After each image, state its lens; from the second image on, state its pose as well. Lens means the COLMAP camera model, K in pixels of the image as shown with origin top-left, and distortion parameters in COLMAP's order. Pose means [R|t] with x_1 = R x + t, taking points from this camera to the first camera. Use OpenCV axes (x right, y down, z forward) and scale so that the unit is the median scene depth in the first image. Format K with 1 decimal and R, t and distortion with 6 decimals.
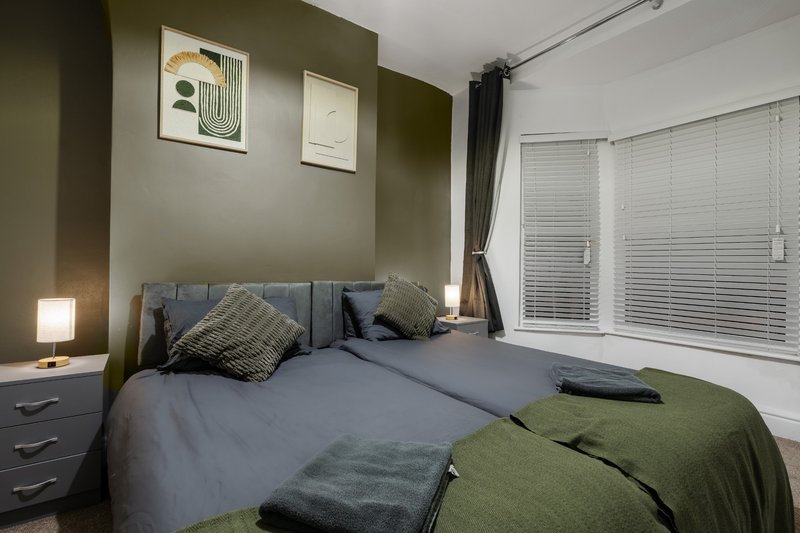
lens RADIAL K [[366.3, 0, 397.1], [0, 366.3, 264.7], [0, 0, 1]] dist [-0.007022, 0.002189]
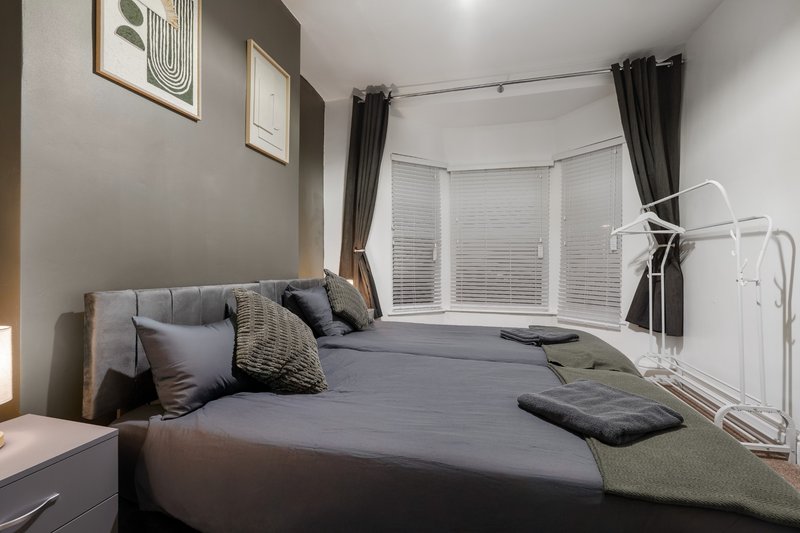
lens RADIAL K [[349.5, 0, 395.5], [0, 349.5, 264.9], [0, 0, 1]] dist [-0.007915, 0.000250]
pose [[0.771698, -0.012539, 0.635866, -0.523803], [0.005330, 0.999898, 0.013249, -0.003976], [-0.635967, -0.006835, 0.771686, 0.139436]]
